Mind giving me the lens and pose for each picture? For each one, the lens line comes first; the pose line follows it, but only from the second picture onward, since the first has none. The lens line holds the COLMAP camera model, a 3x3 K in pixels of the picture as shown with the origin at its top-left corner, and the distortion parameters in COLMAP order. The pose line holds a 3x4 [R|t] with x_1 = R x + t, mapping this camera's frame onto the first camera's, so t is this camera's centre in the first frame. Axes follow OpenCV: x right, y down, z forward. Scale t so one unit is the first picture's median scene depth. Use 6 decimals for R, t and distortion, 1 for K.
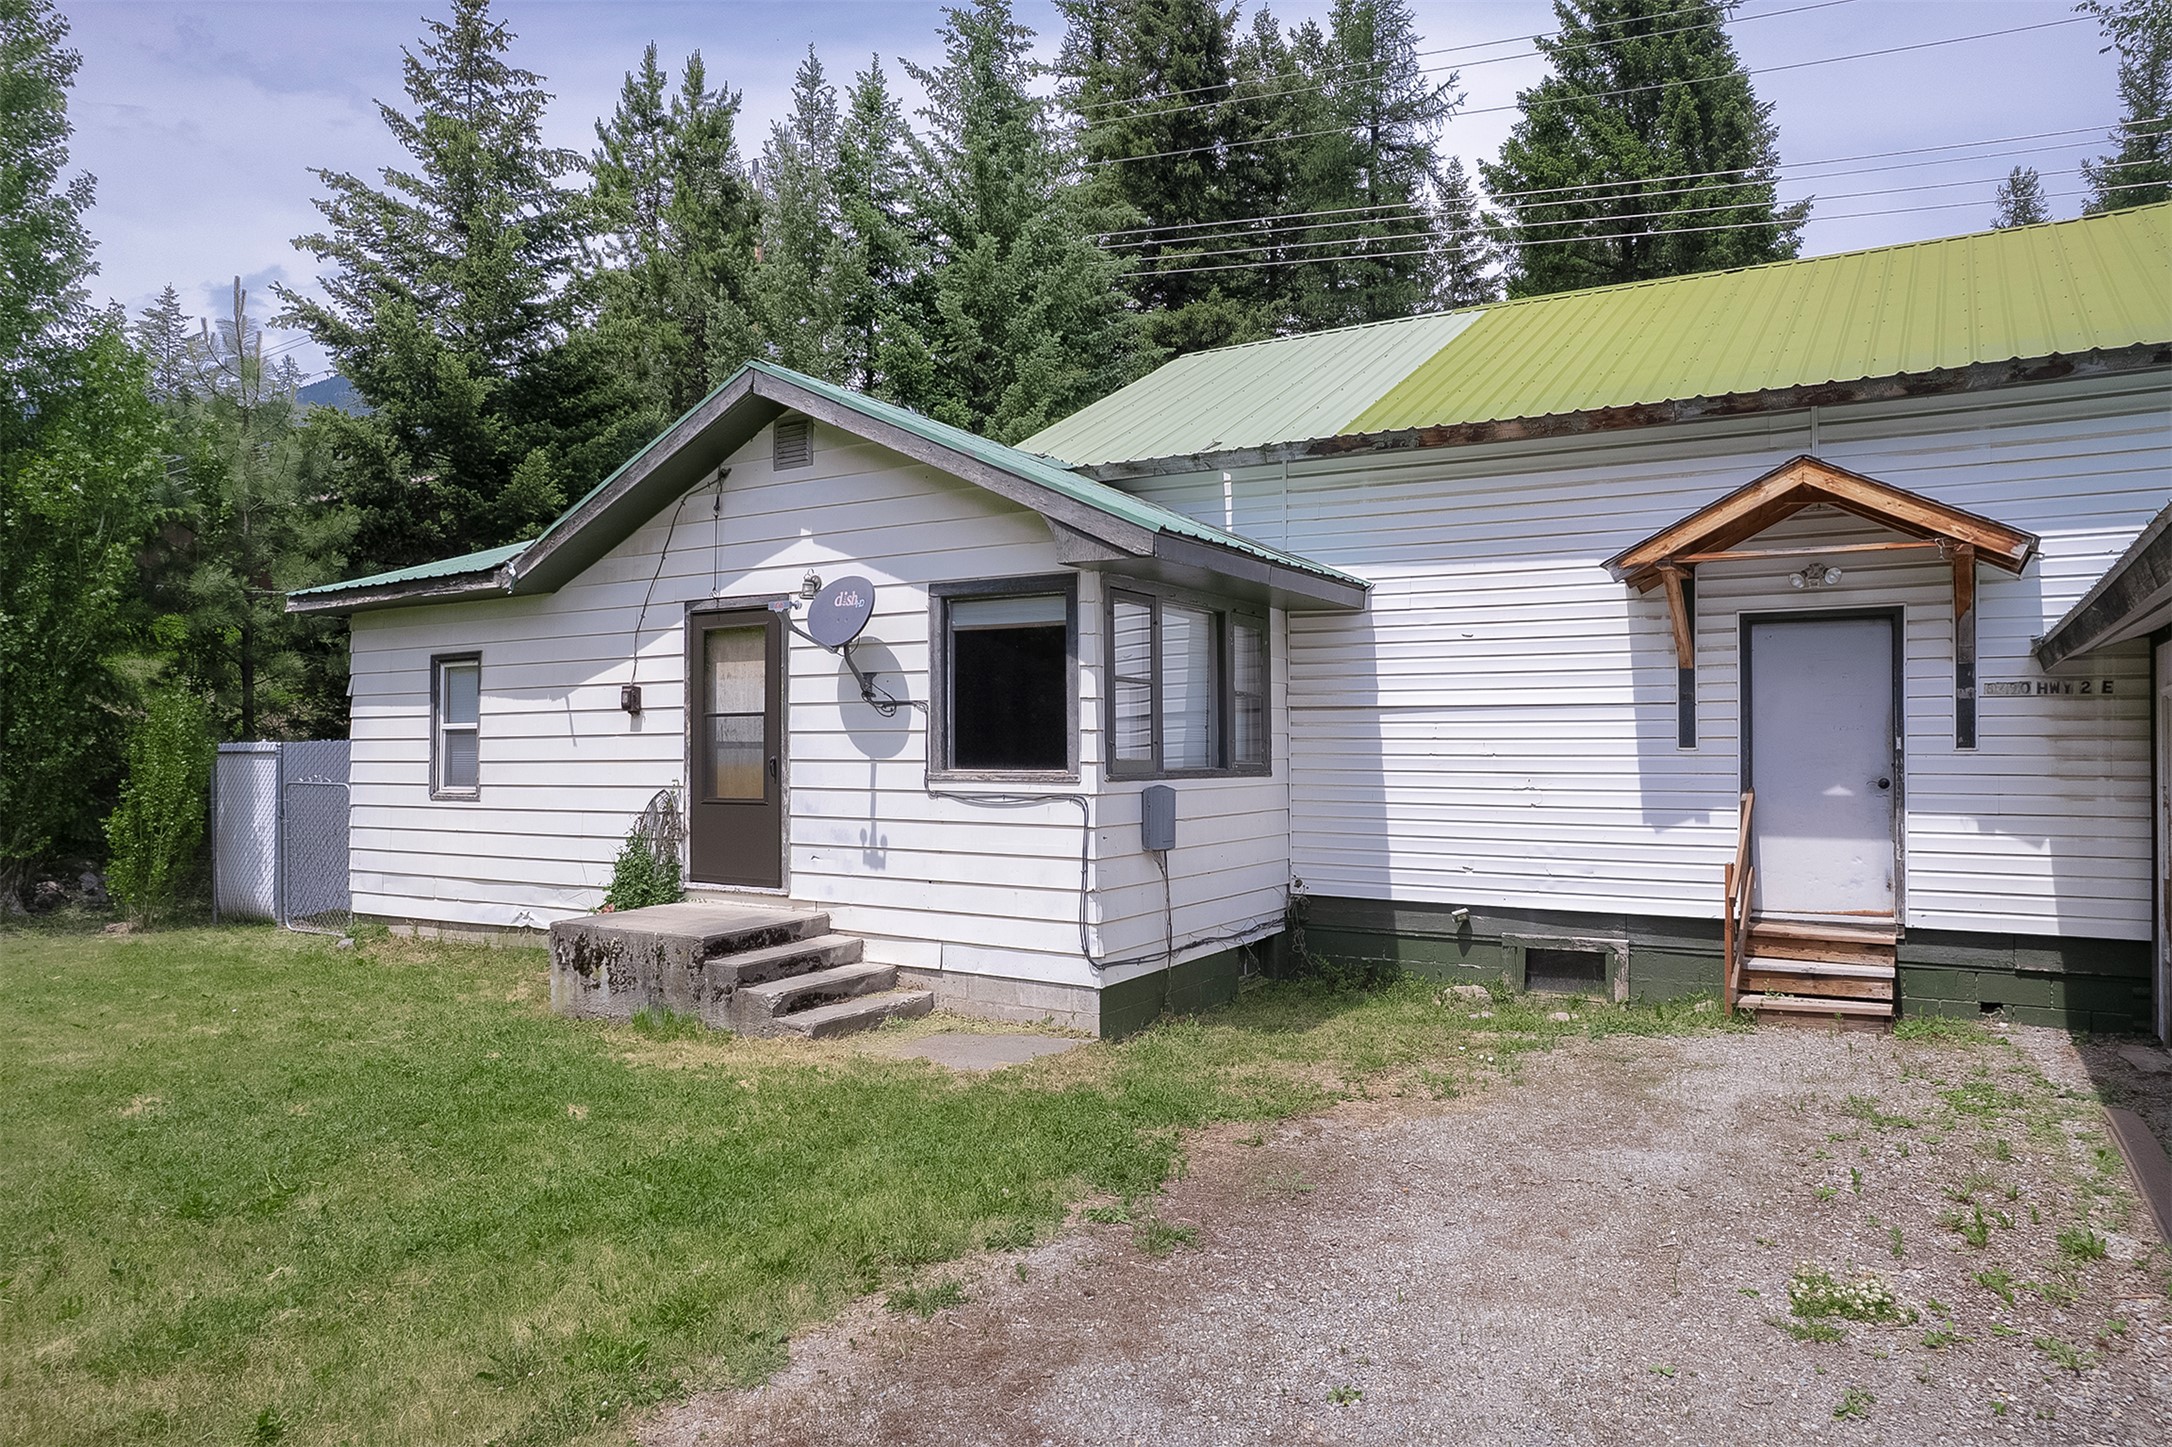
lens RADIAL K [[1398.8, 0, 1098.0], [0, 1398.8, 732.8], [0, 0, 1]] dist [-0.067509, 0.049156]
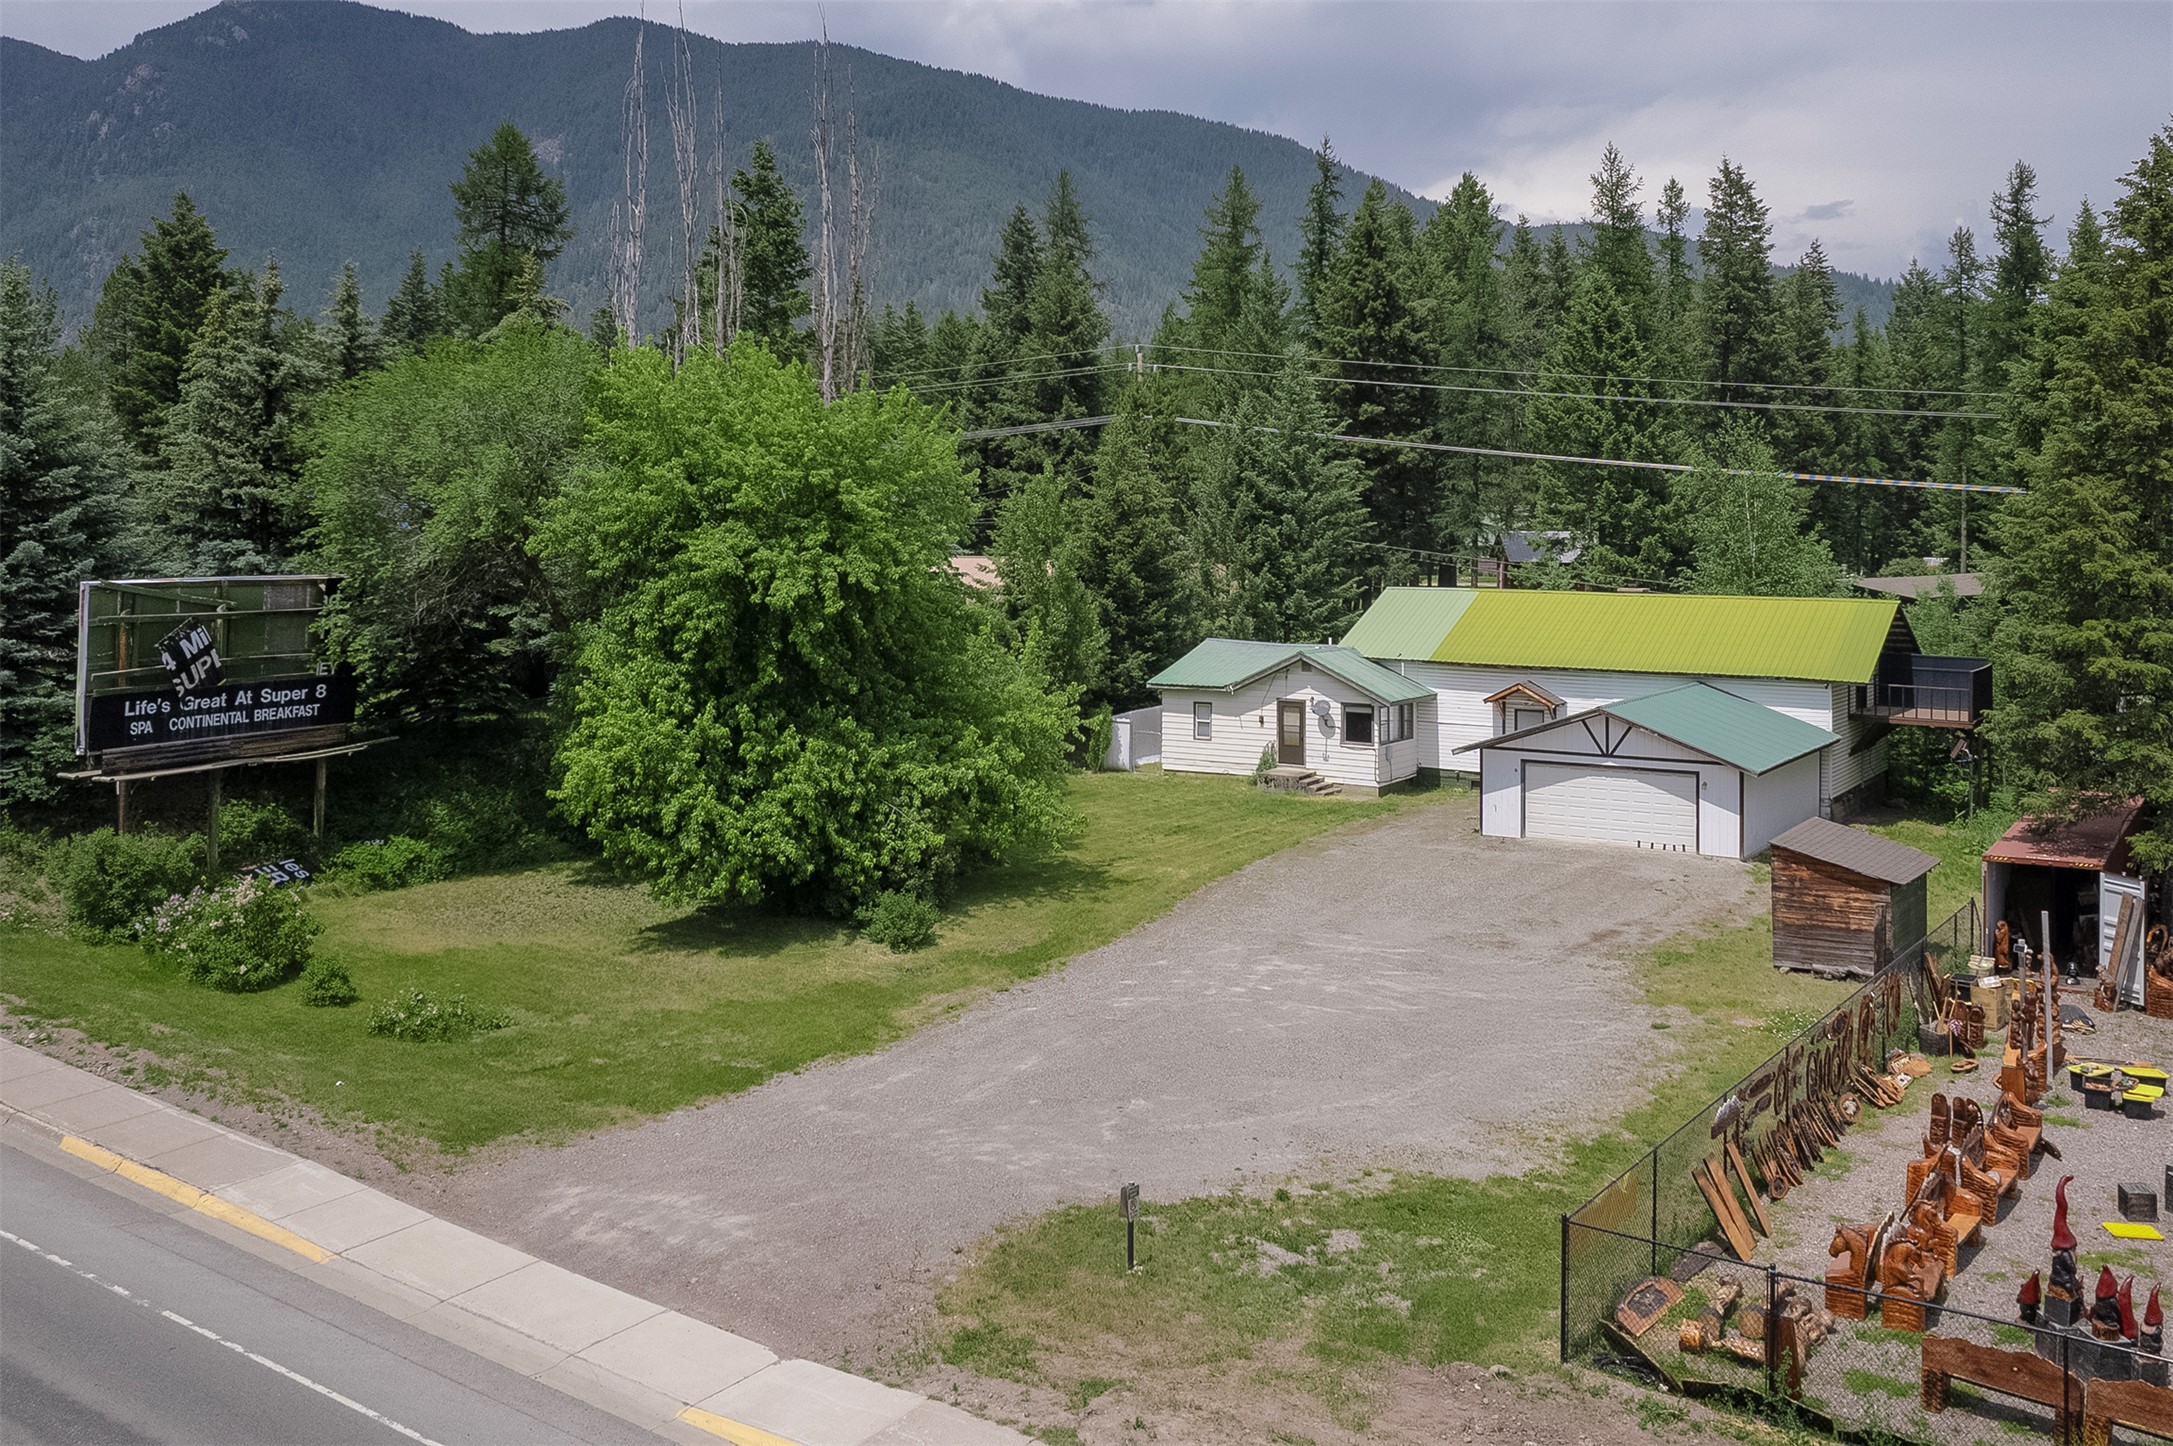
lens RADIAL K [[1887.5, 0, 1086.6], [0, 1887.5, 495.0], [0, 0, 1]] dist [-0.035633, -0.013401]
pose [[0.997373, -0.003611, -0.072340, -0.490743], [0.003885, 0.999986, 0.003644, -0.799640], [0.072326, -0.003915, 0.997373, -5.207286]]
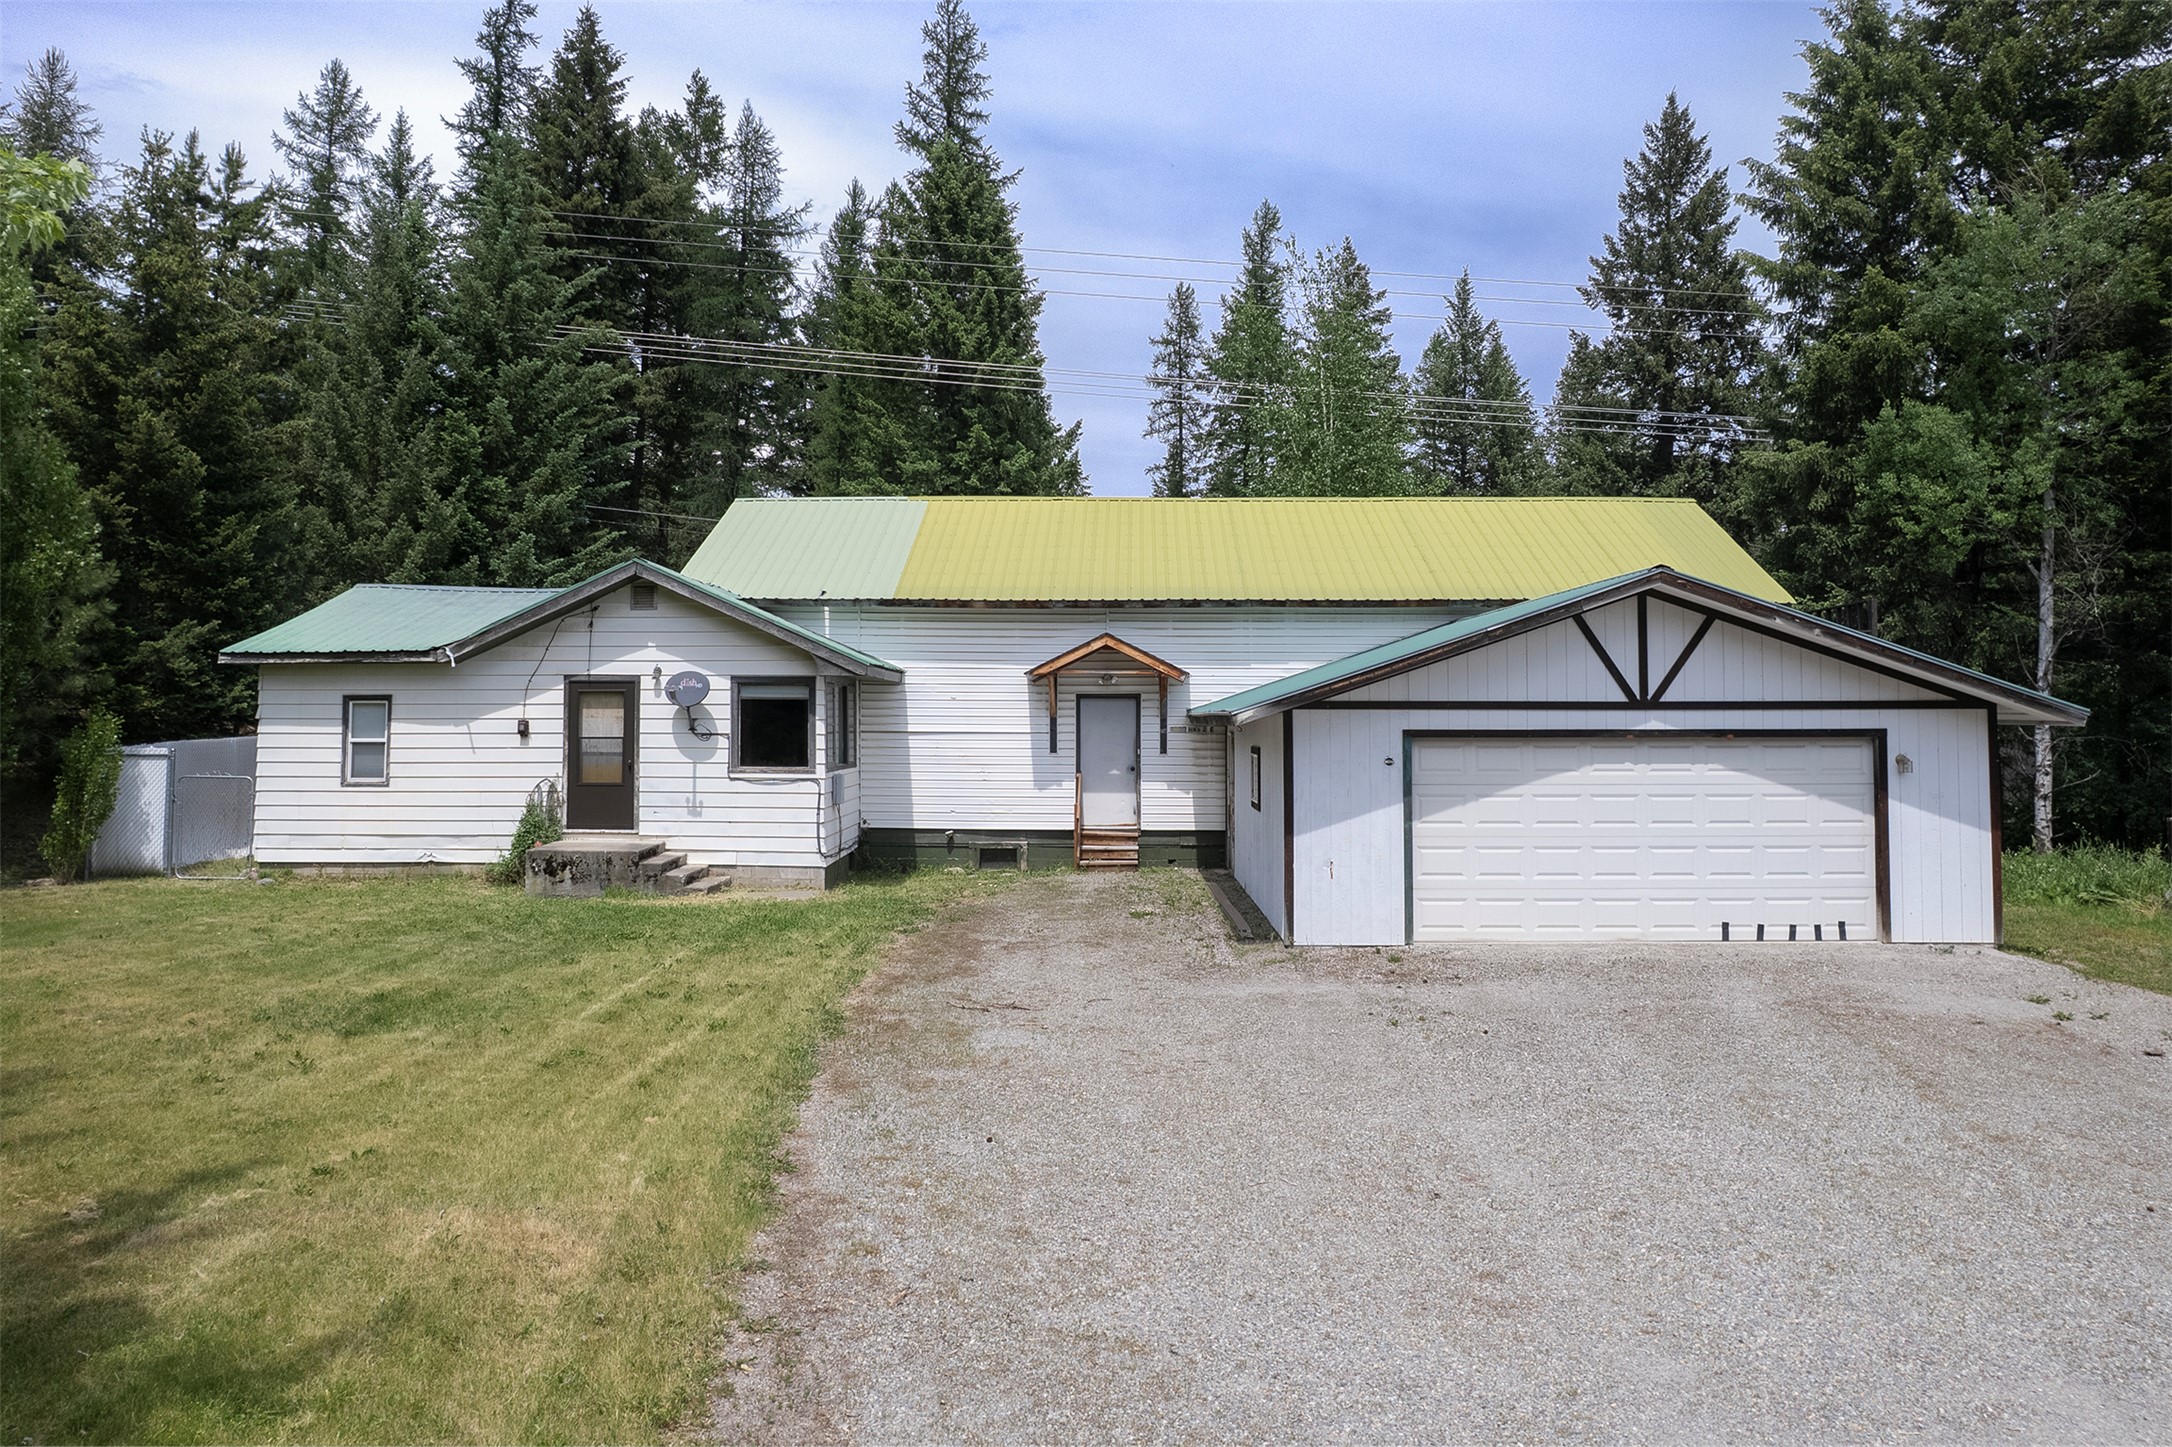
lens RADIAL K [[1515.9, 0, 1021.9], [0, 1515.9, 655.5], [0, 0, 1]] dist [-0.082354, 0.062628]
pose [[0.882696, 0.022124, 0.469422, -0.741316], [-0.008483, 0.999479, -0.031154, -0.067785], [-0.469867, 0.023517, 0.882424, -1.090893]]
